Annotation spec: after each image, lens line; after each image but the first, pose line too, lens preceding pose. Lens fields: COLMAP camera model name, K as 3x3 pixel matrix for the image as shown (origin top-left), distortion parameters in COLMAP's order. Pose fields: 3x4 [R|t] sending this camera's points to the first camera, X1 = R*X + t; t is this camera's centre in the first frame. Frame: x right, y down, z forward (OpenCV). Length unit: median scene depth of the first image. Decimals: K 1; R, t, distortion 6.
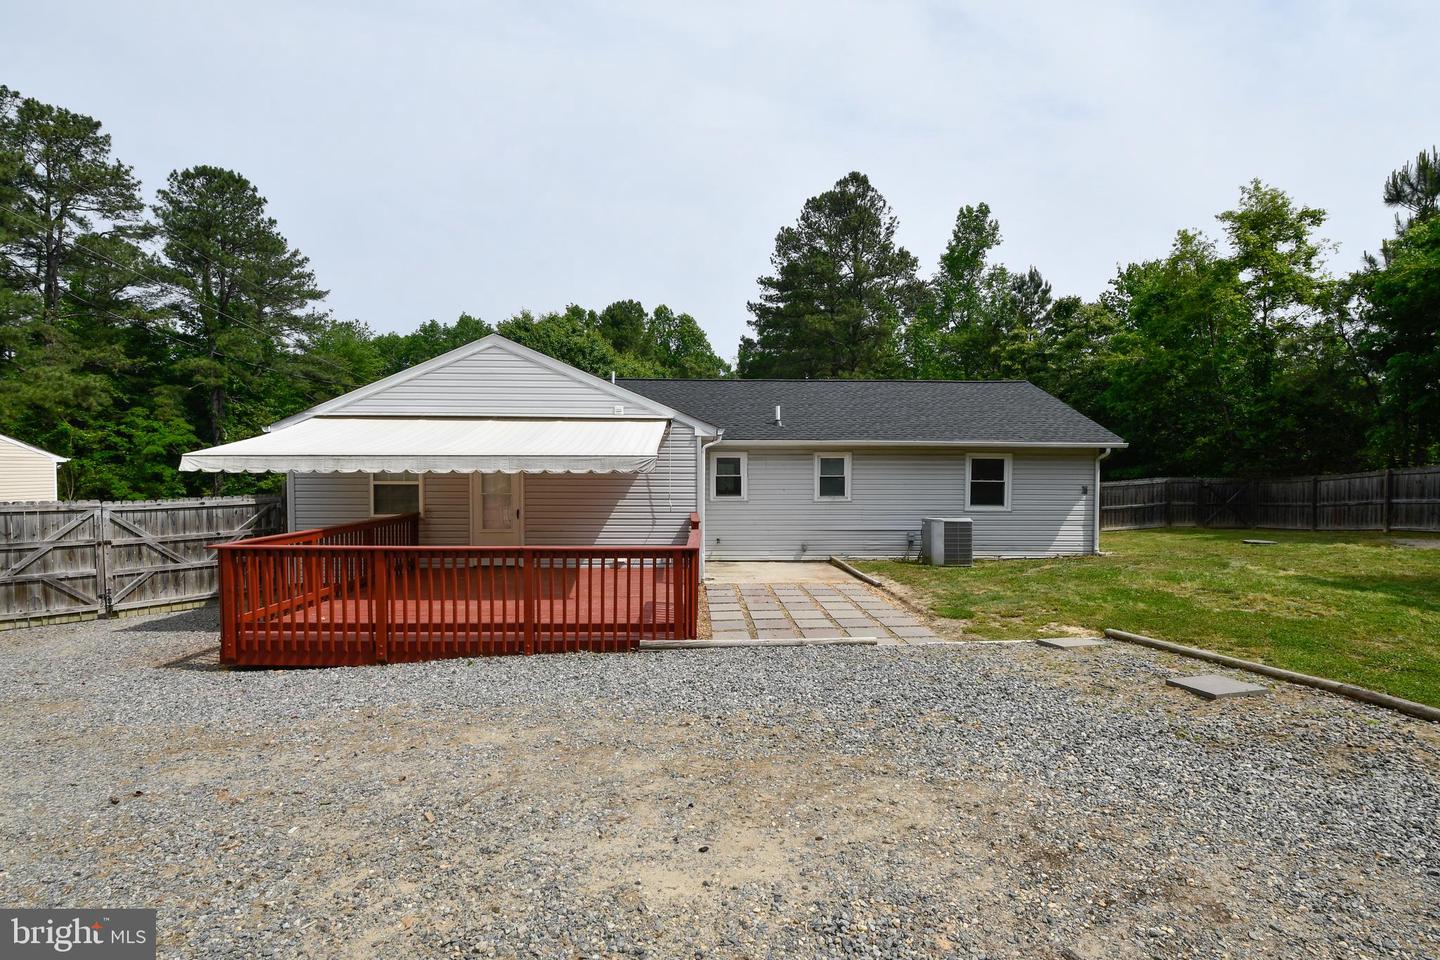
lens RADIAL K [[675.7, 0, 718.9], [0, 675.7, 477.8], [0, 0, 1]] dist [-0.015974, -0.006460]
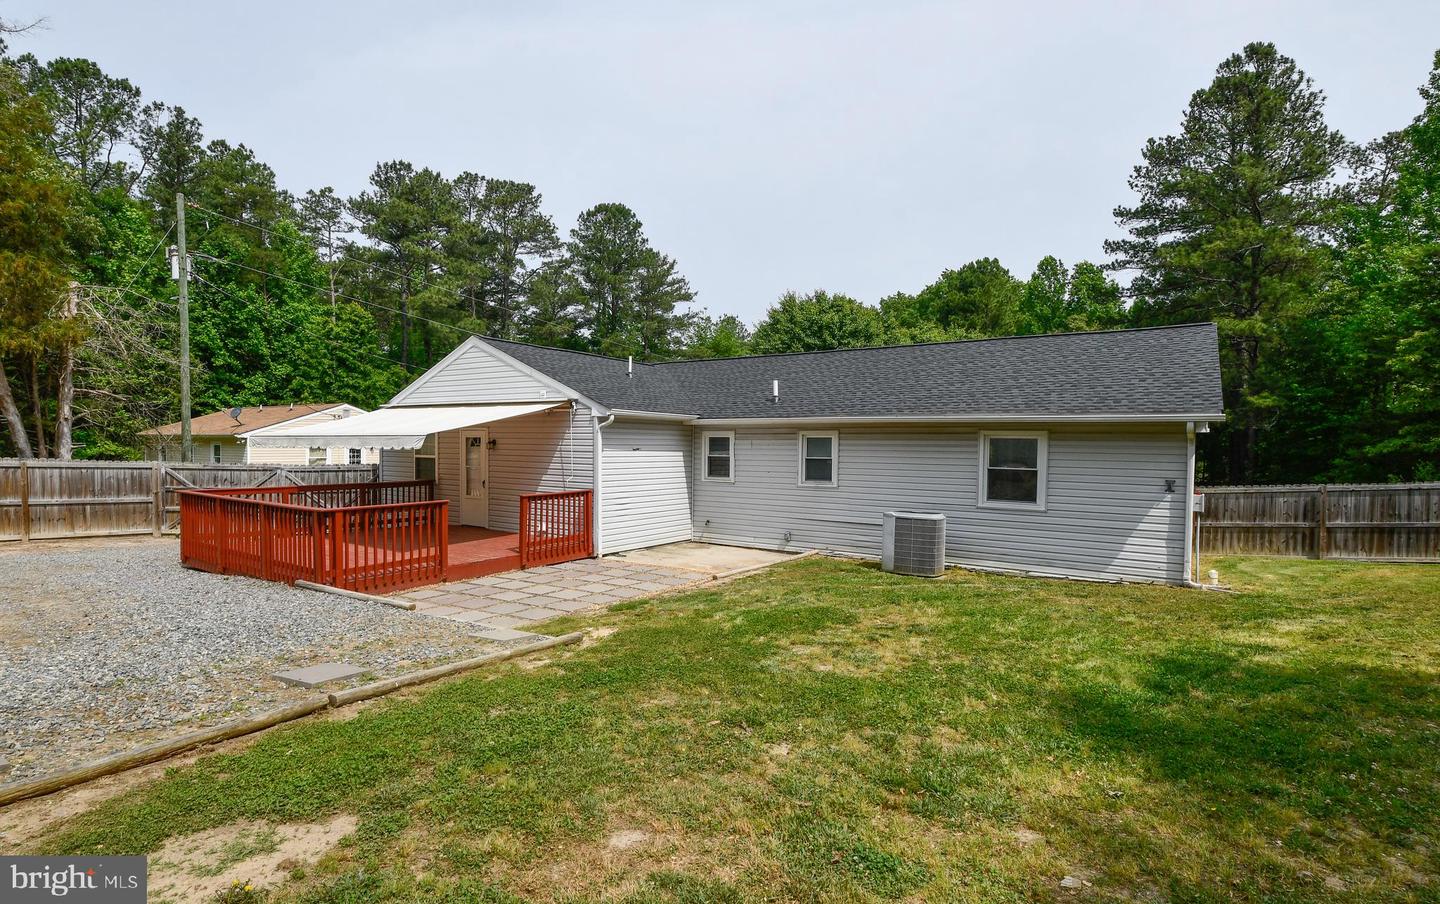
lens RADIAL K [[712.9, 0, 725.1], [0, 712.9, 463.5], [0, 0, 1]] dist [-0.011704, -0.006739]
pose [[0.805540, 0.021218, -0.592162, 0.604976], [-0.018533, 0.999772, 0.010613, -0.003160], [0.592252, 0.002425, 0.805749, 0.180952]]
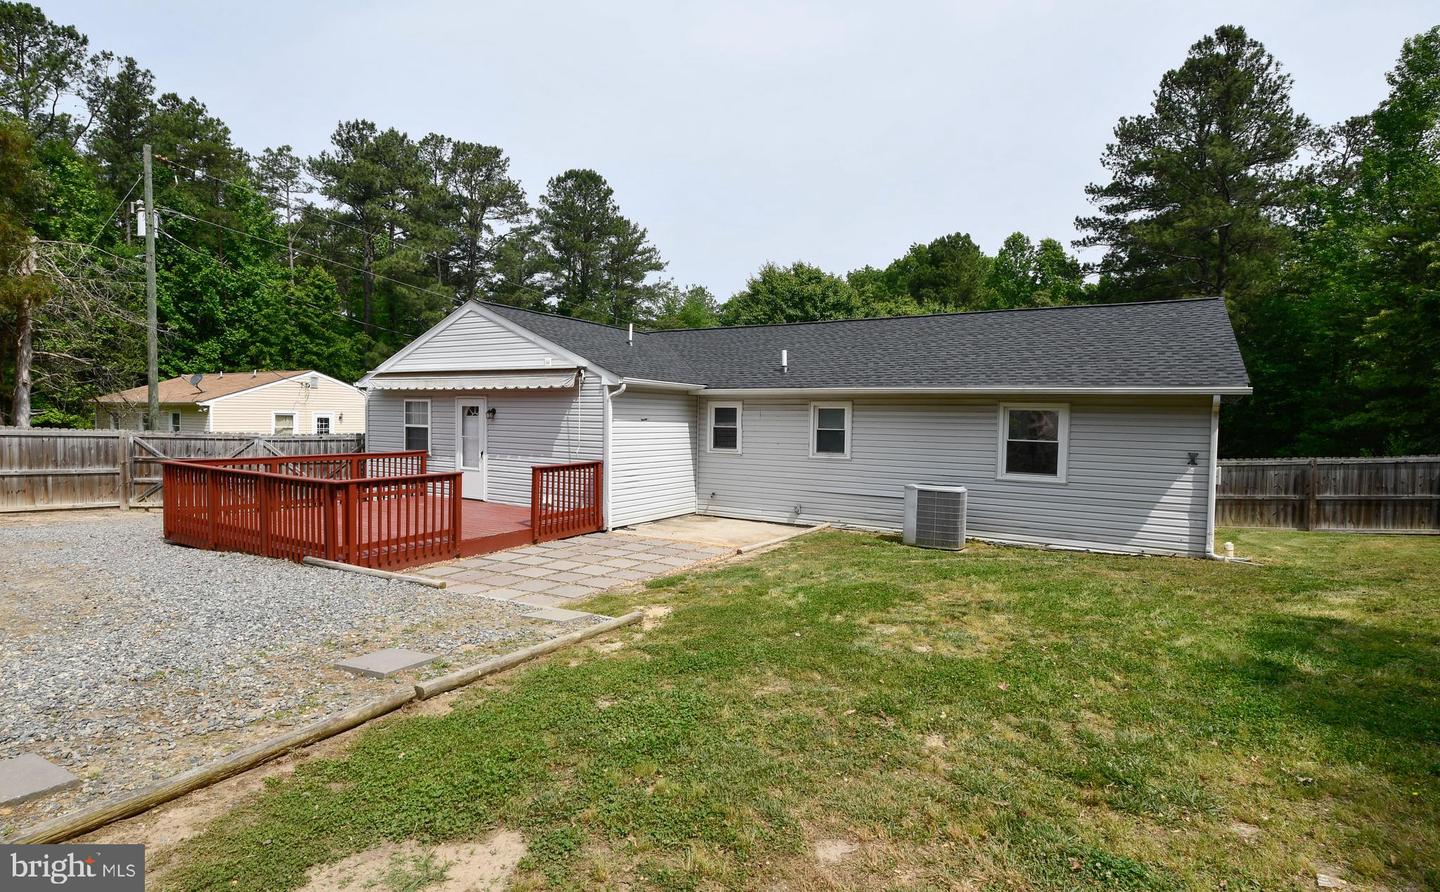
lens RADIAL K [[713.9, 0, 721.1], [0, 713.9, 440.9], [0, 0, 1]] dist [-0.010479, -0.007821]
pose [[0.834811, 0.029098, -0.549767, 0.540360], [-0.023537, 0.999576, 0.017165, -0.000476], [0.550033, -0.001389, 0.835142, 0.161448]]
